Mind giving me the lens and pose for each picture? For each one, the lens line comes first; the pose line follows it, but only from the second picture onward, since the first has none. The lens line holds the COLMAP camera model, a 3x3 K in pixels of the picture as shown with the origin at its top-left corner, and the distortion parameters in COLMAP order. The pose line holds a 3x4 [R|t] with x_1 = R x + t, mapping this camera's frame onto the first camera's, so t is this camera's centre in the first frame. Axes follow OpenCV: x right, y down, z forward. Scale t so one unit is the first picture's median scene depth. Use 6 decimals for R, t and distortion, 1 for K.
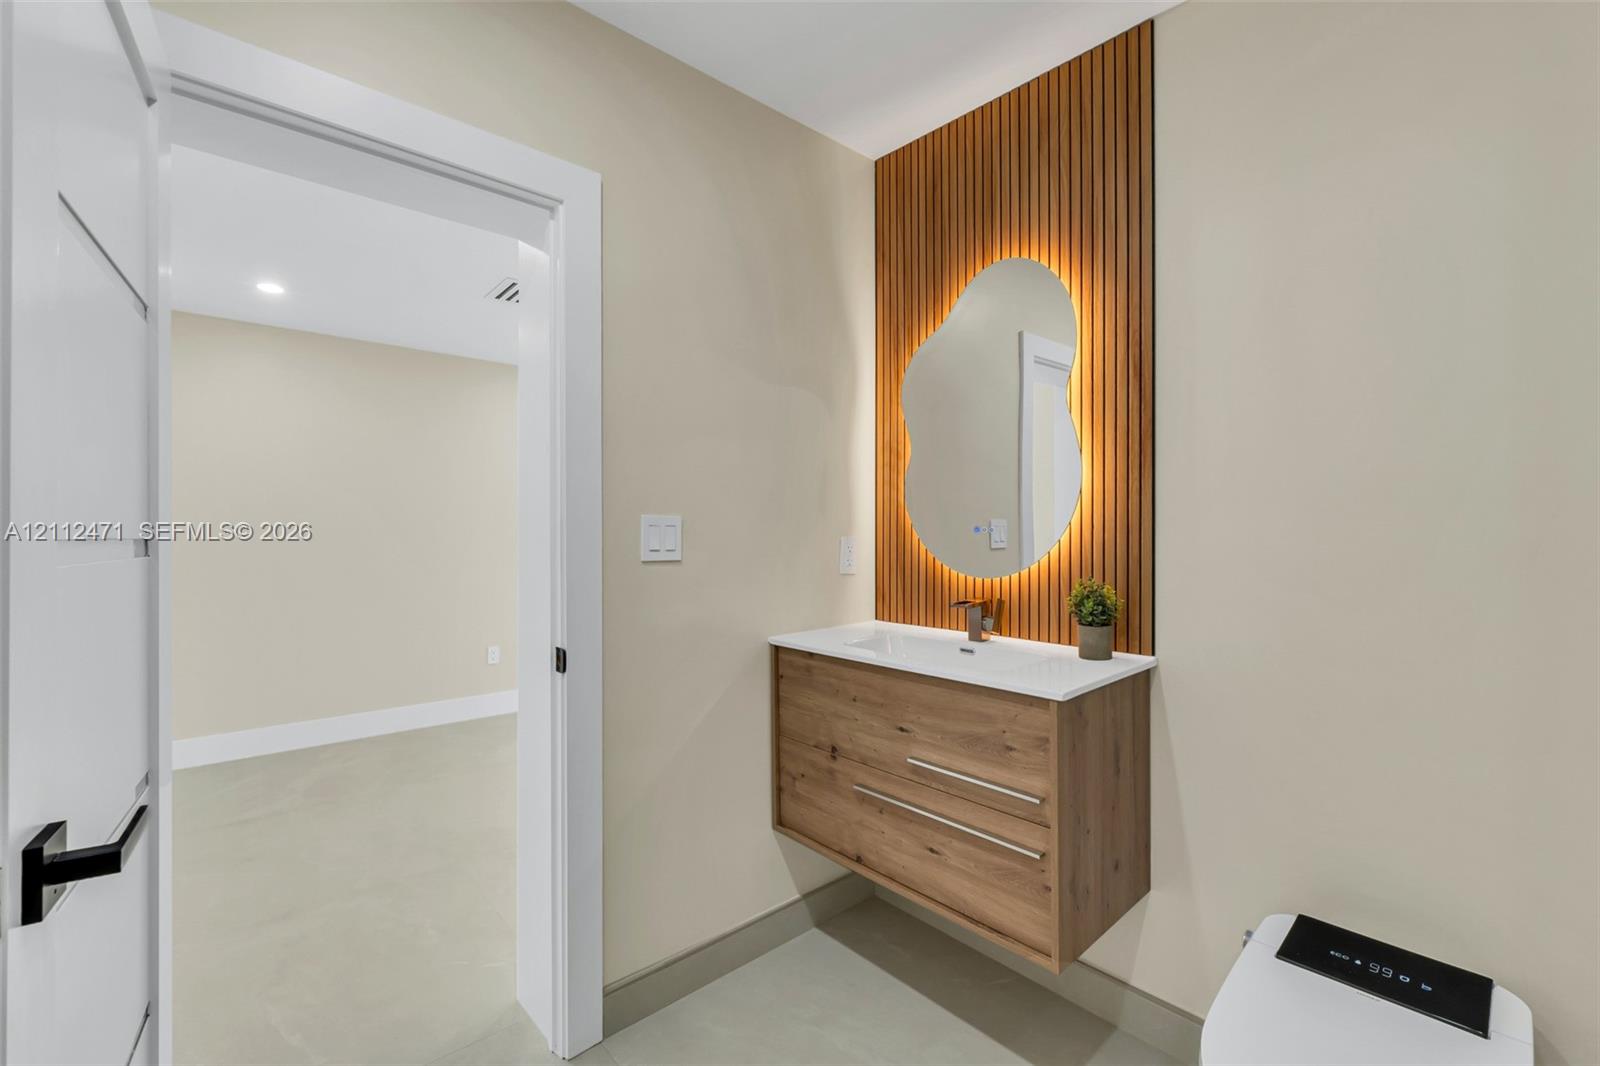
lens RADIAL K [[683.3, 0, 807.6], [0, 683.3, 531.0], [0, 0, 1]] dist [-0.002632, -0.000126]
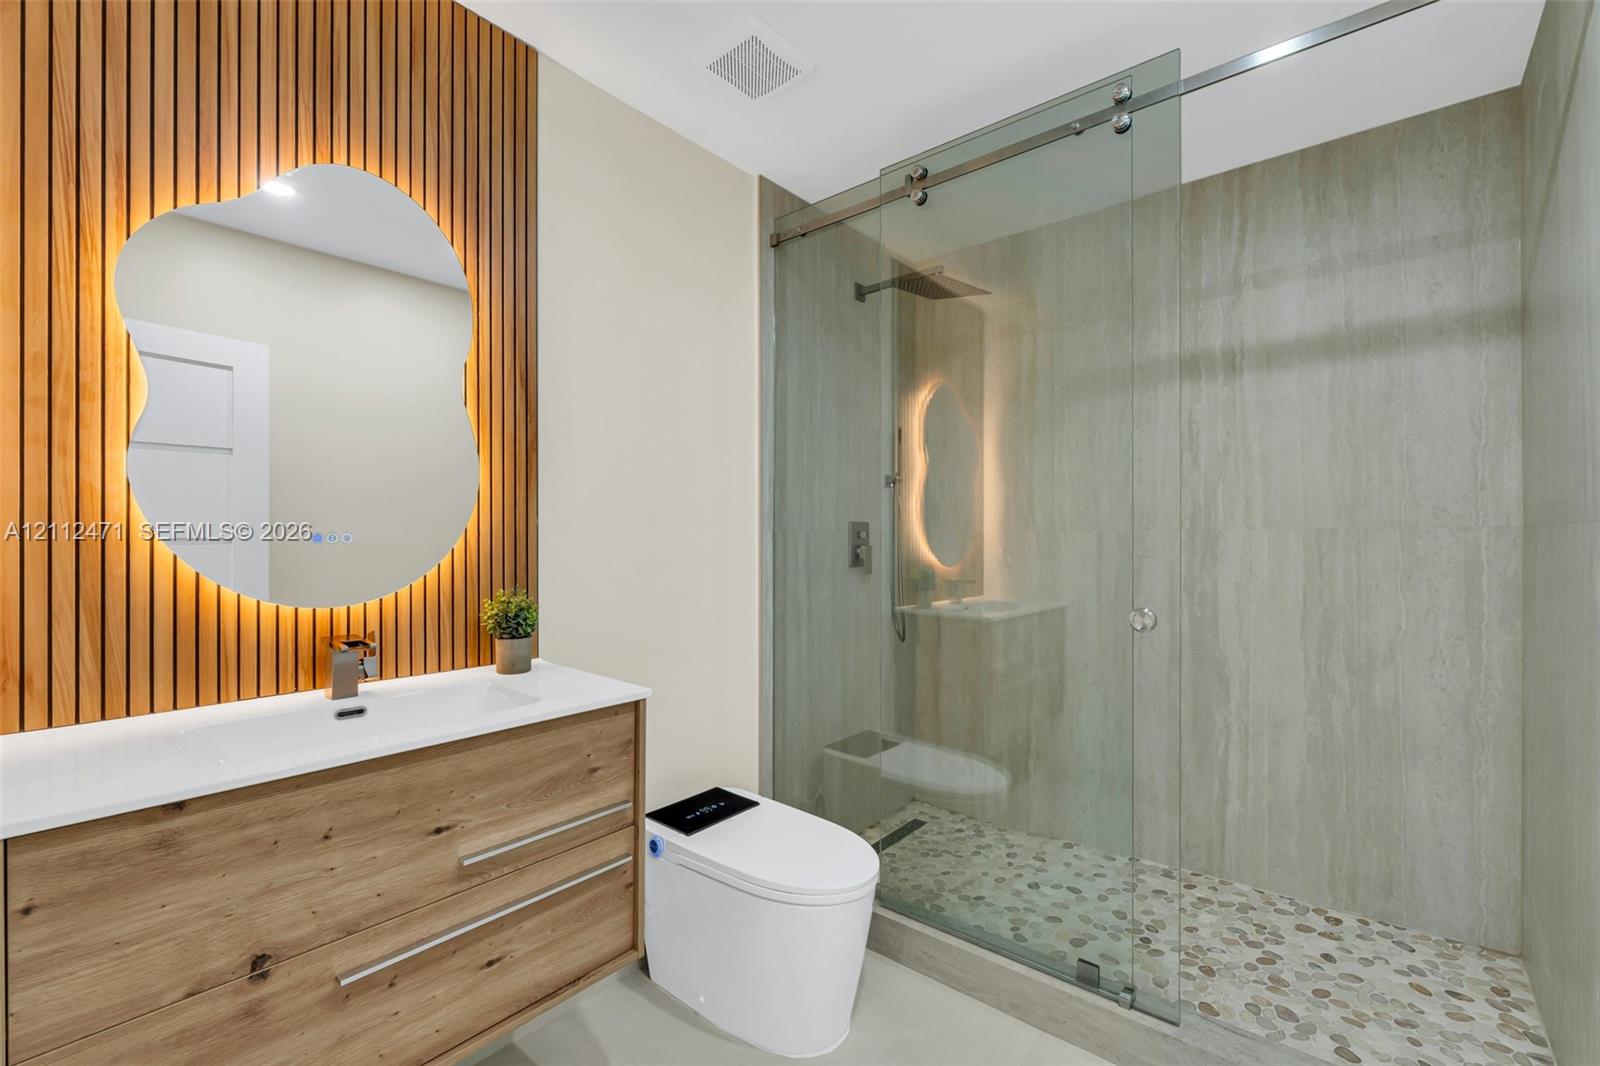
lens RADIAL K [[683.3, 0, 807.6], [0, 683.3, 531.0], [0, 0, 1]] dist [-0.002632, -0.000126]
pose [[-0.130874, 0.001946, 0.991397, -0.580020], [0.000696, 0.999998, -0.001871, -0.008285], [-0.991399, 0.000445, -0.130875, 0.711081]]
